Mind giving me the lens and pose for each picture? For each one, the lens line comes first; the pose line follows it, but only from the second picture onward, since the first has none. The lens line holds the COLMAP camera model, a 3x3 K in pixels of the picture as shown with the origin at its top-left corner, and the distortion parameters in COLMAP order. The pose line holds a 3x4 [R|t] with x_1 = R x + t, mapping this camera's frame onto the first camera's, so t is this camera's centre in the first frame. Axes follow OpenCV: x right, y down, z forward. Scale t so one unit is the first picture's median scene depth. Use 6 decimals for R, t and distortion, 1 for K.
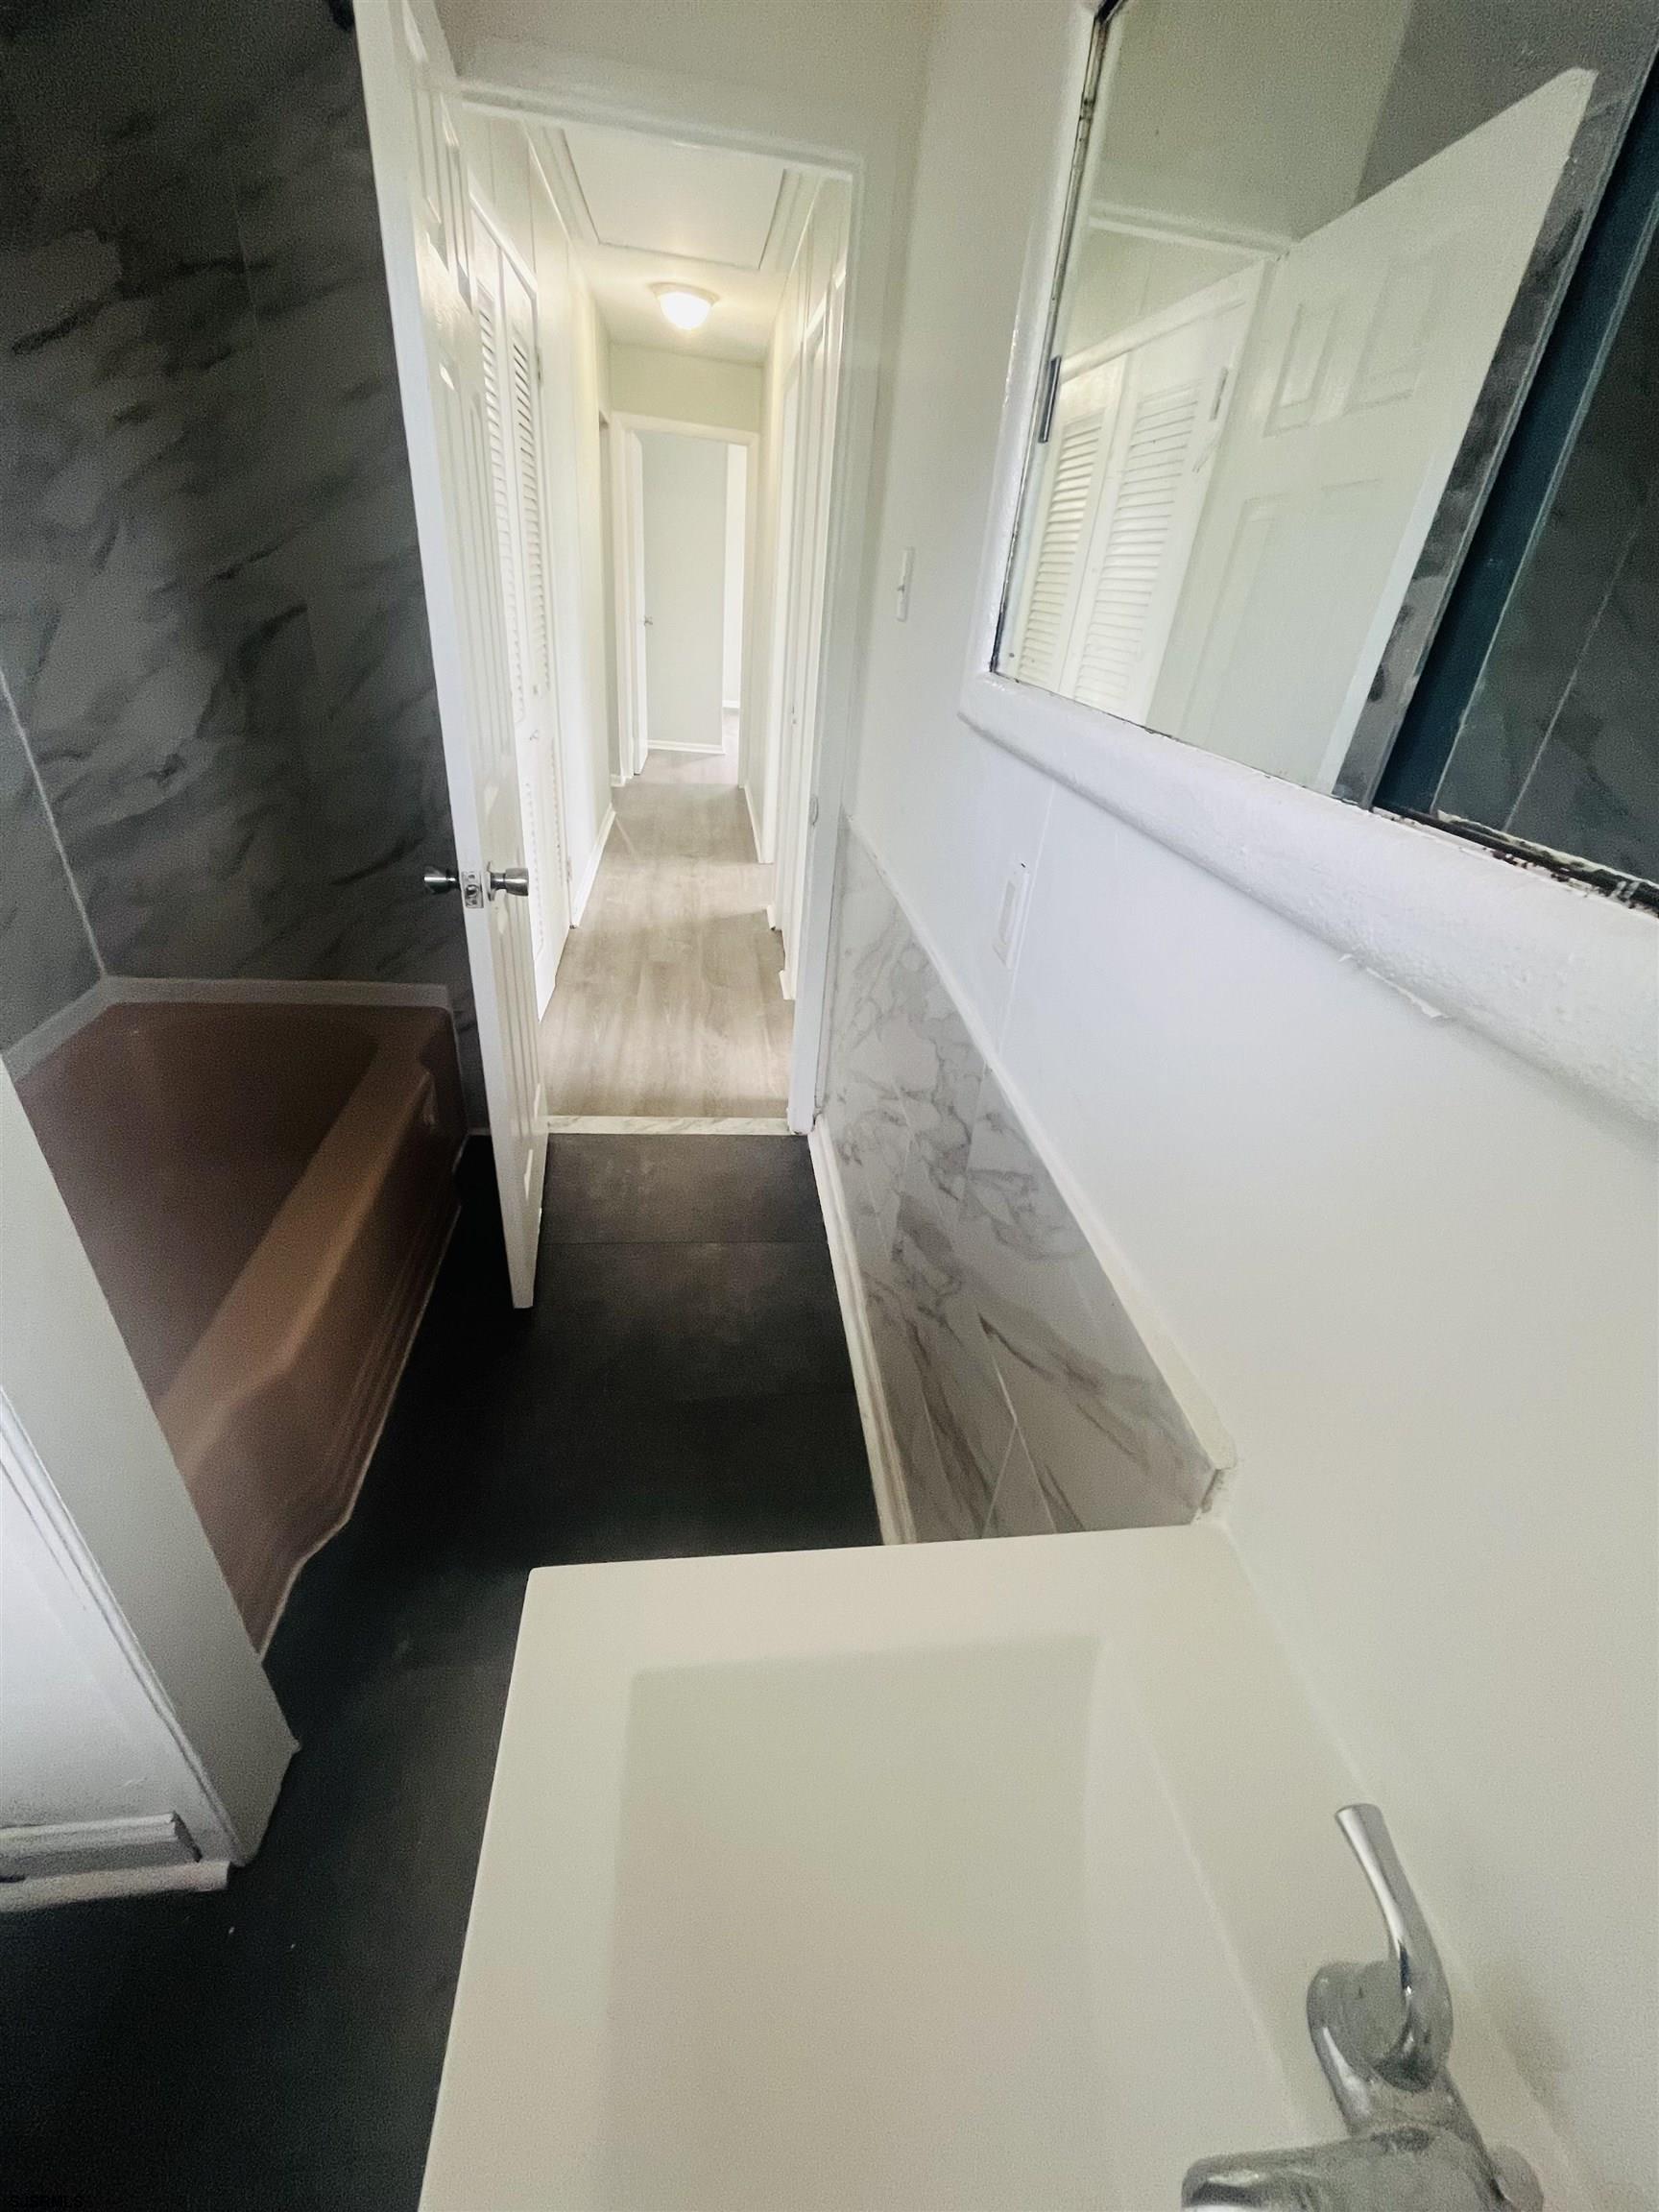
lens RADIAL K [[902.4, 0, 830.2], [0, 902.4, 1100.8], [0, 0, 1]] dist [-0.002462, 0.000093]
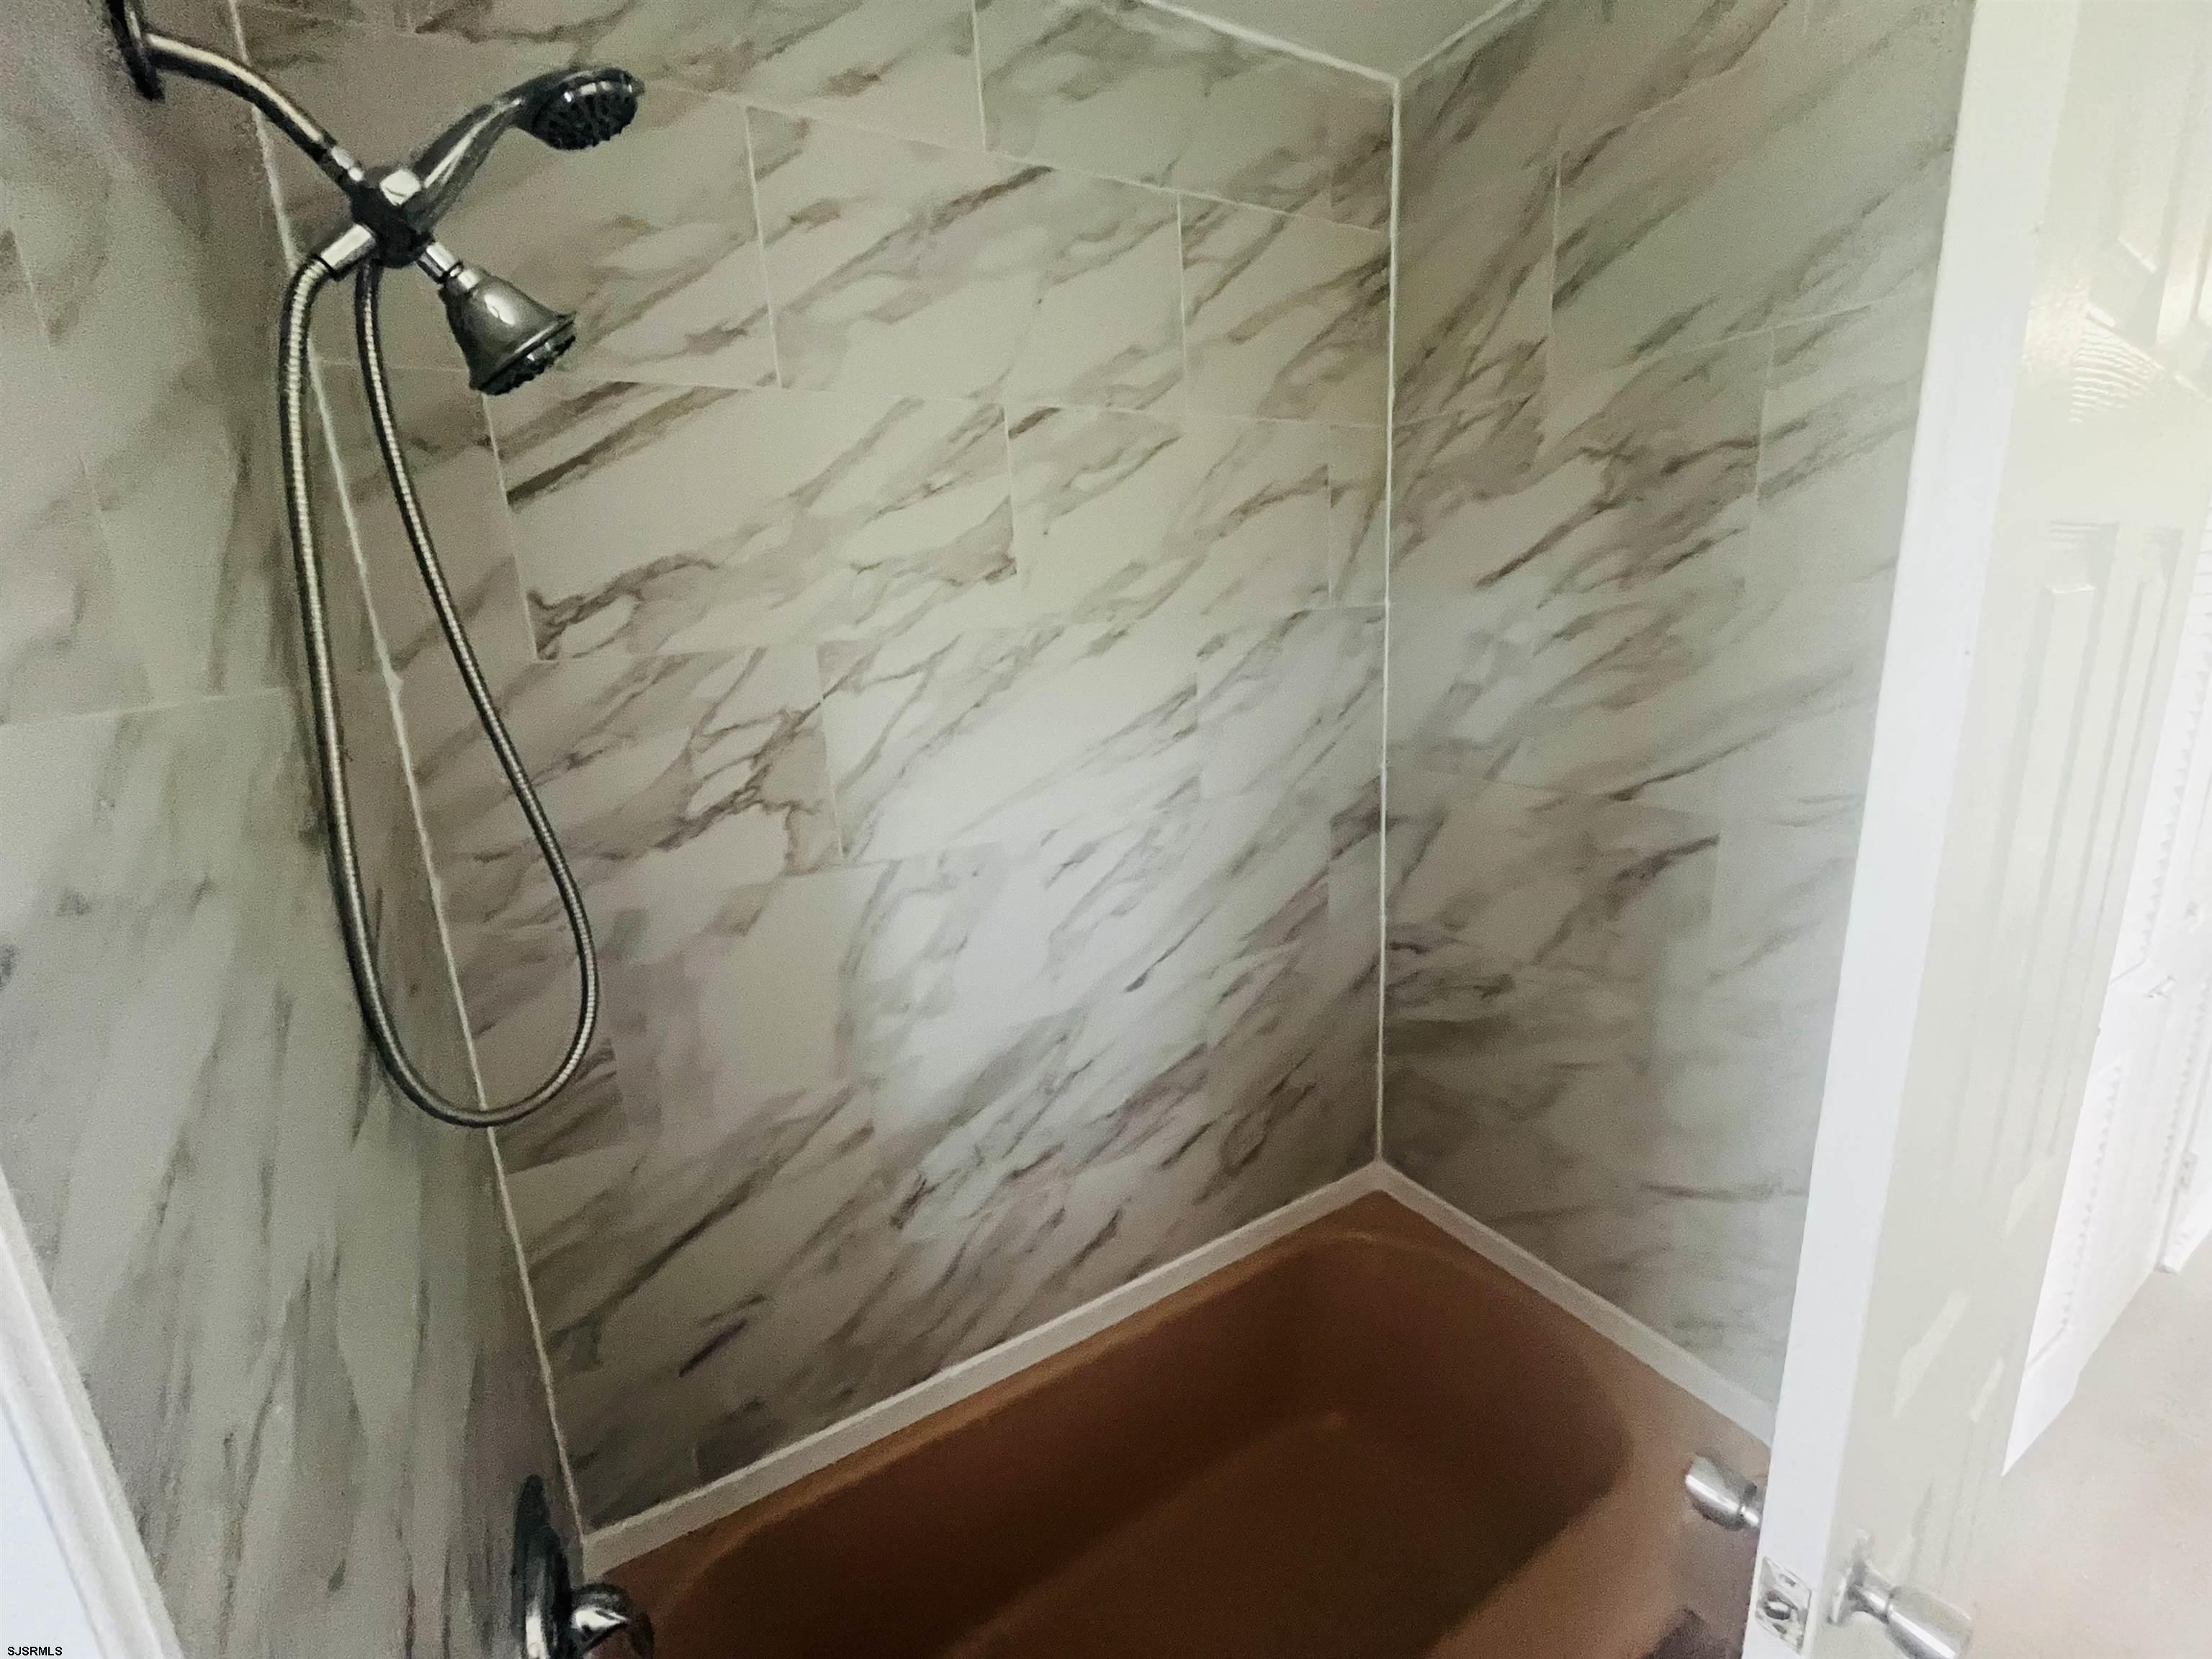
lens RADIAL K [[902.4, 0, 1111.8], [0, 902.4, 823.1], [0, 0, 1]] dist [-0.002462, 0.000093]
pose [[0.385829, 0.102257, -0.916886, -0.150516], [-0.396852, 0.915586, -0.064885, -0.377027], [0.832853, 0.388903, 0.393840, 0.386456]]
